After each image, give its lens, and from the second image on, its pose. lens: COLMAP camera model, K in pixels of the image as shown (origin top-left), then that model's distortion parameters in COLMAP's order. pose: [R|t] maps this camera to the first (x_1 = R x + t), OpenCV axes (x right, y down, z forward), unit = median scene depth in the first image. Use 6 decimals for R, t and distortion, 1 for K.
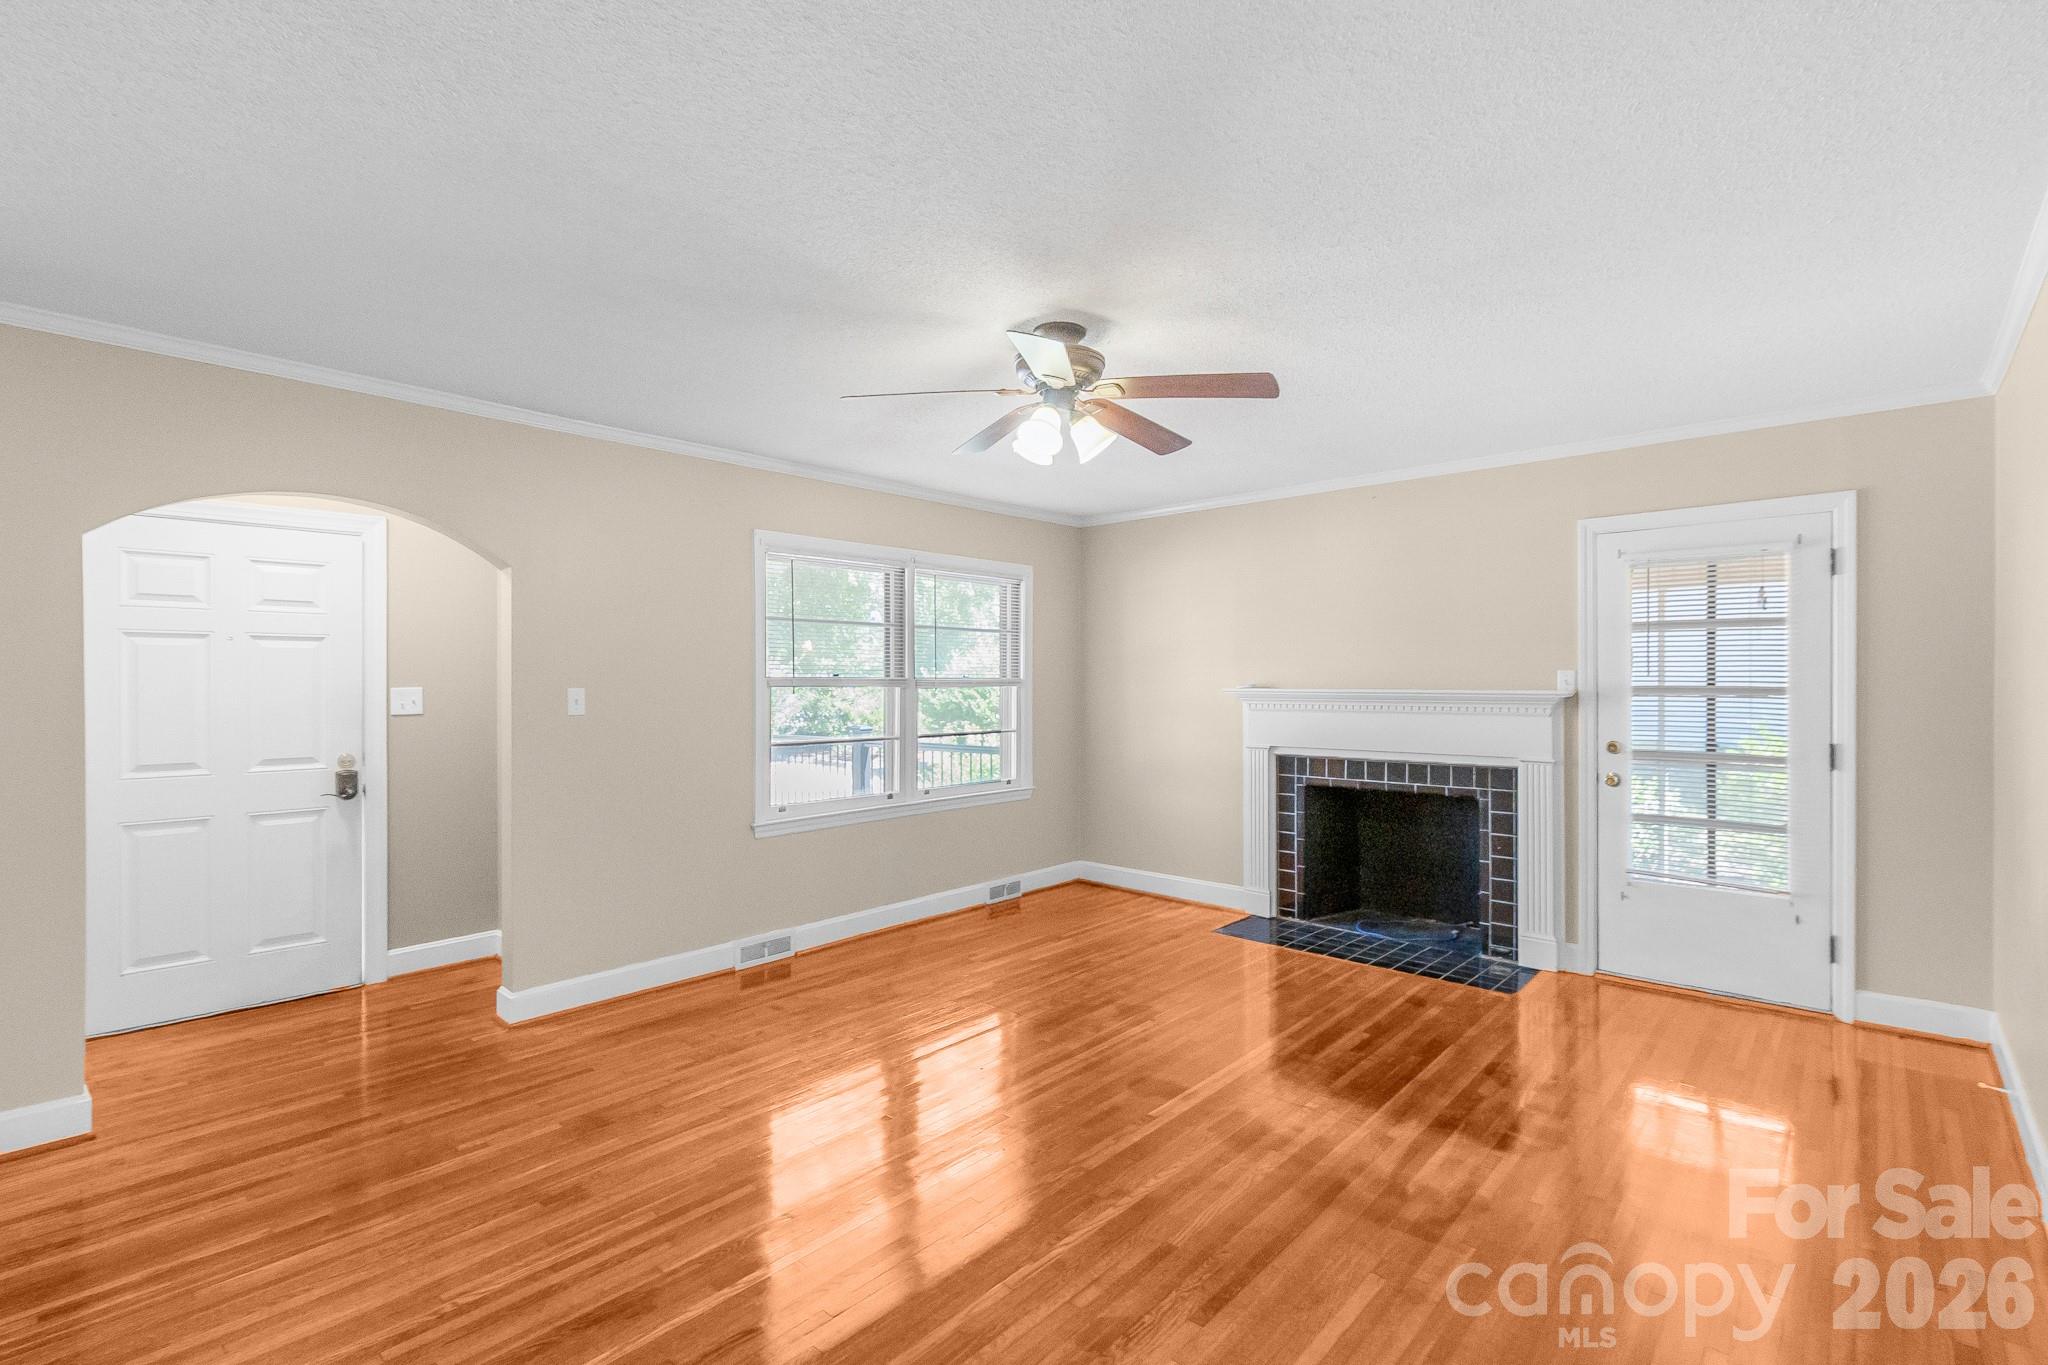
lens RADIAL K [[931.6, 0, 1026.0], [0, 931.6, 686.3], [0, 0, 1]] dist [0.005515, -0.000990]
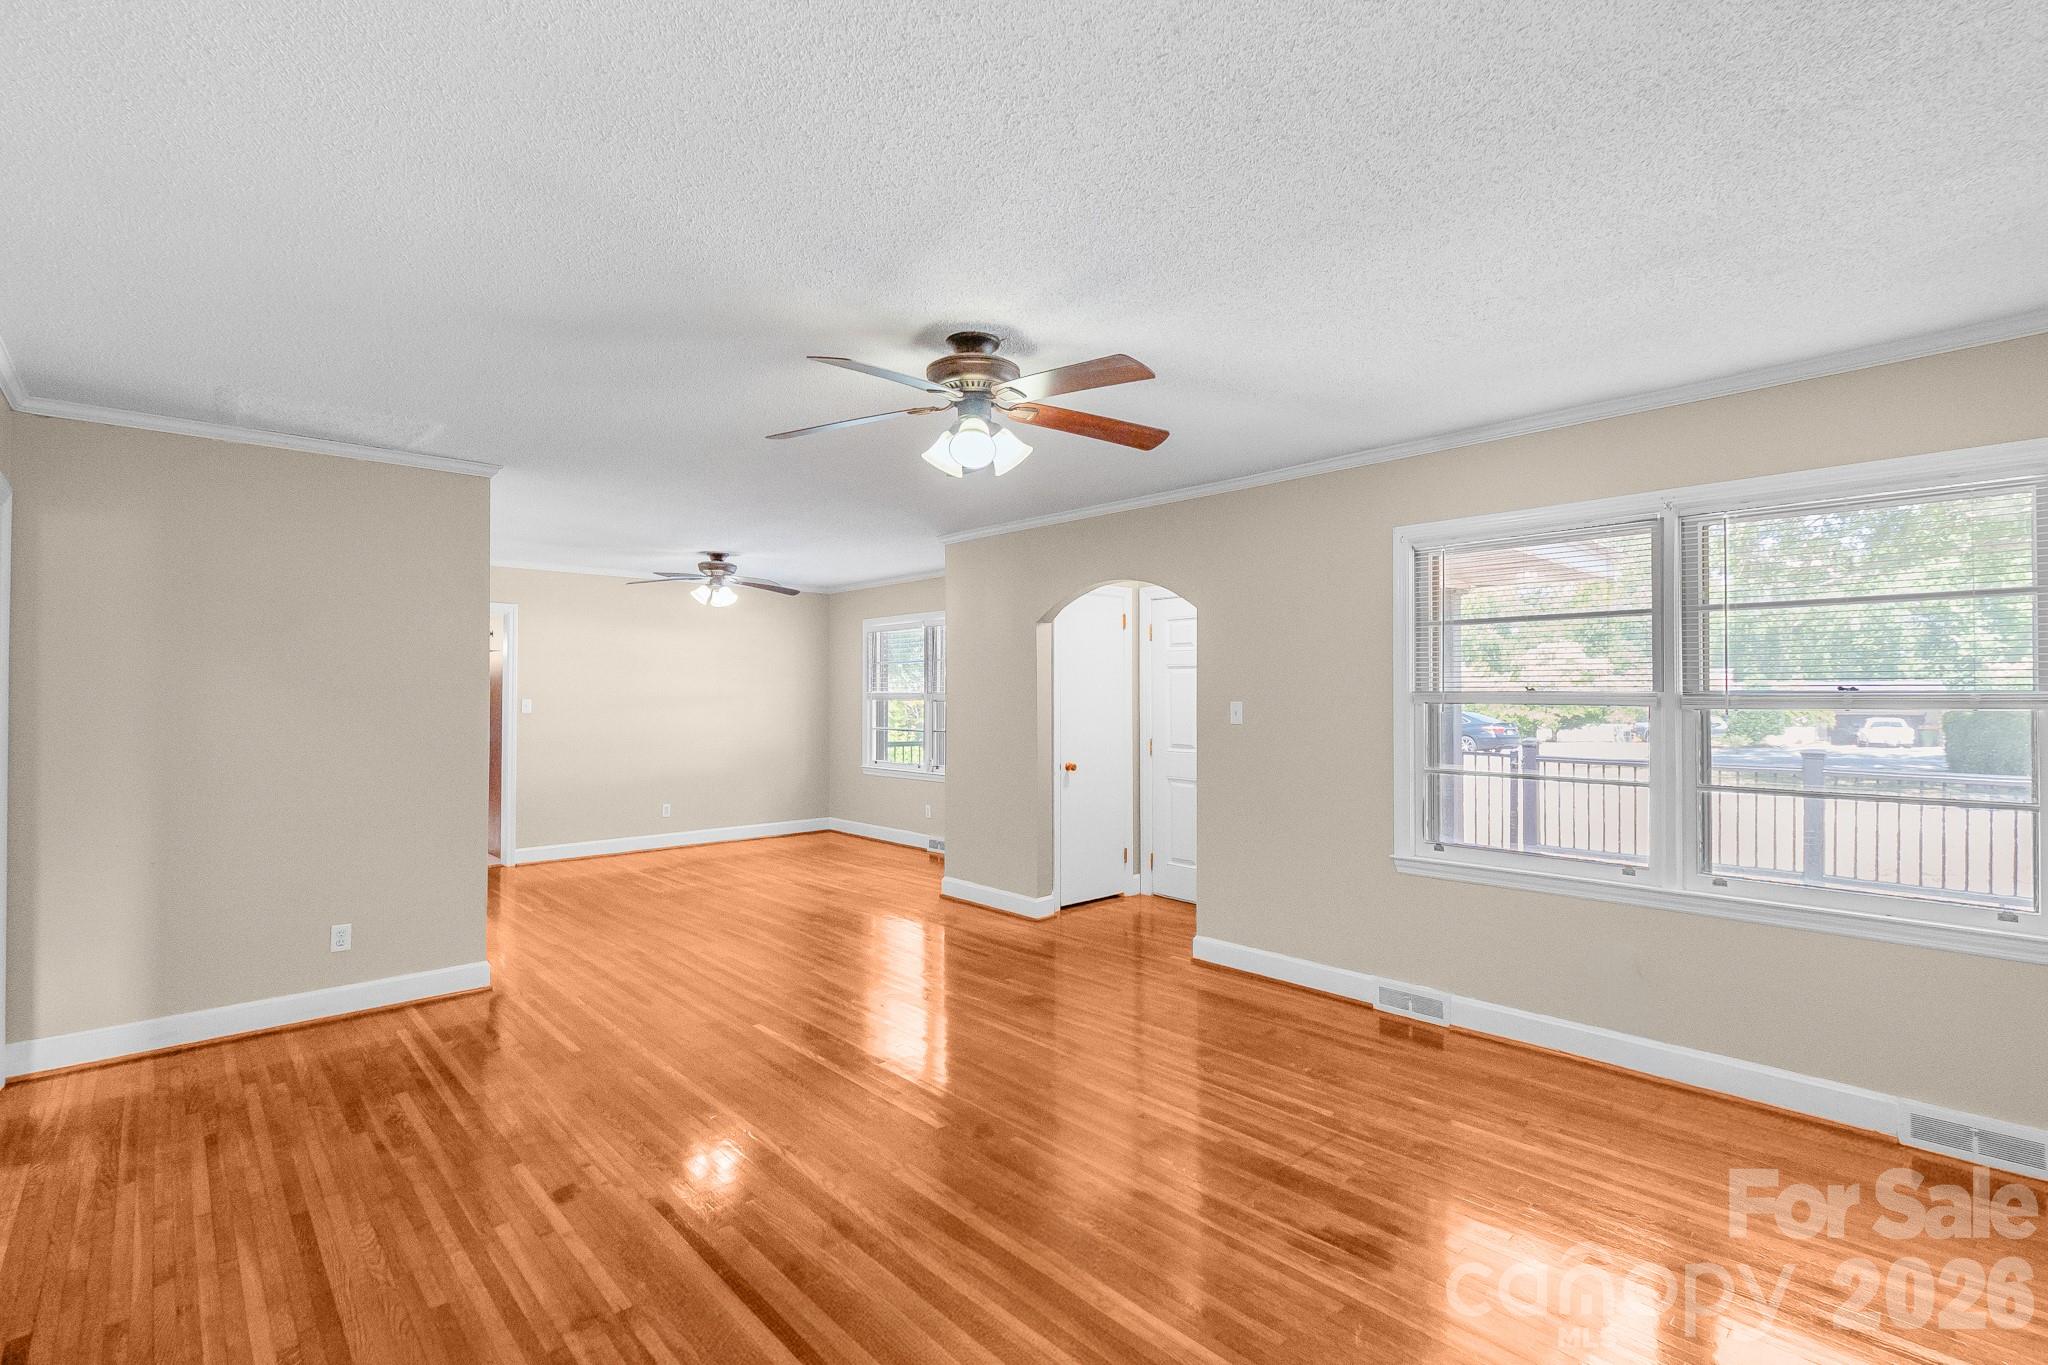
lens RADIAL K [[931.6, 0, 1024.4], [0, 931.6, 677.2], [0, 0, 1]] dist [0.005515, -0.000990]
pose [[-0.092690, -0.019206, -0.995510, 0.641290], [-0.005008, 0.999810, -0.018822, -0.004888], [0.995682, 0.003241, -0.092769, 0.729814]]
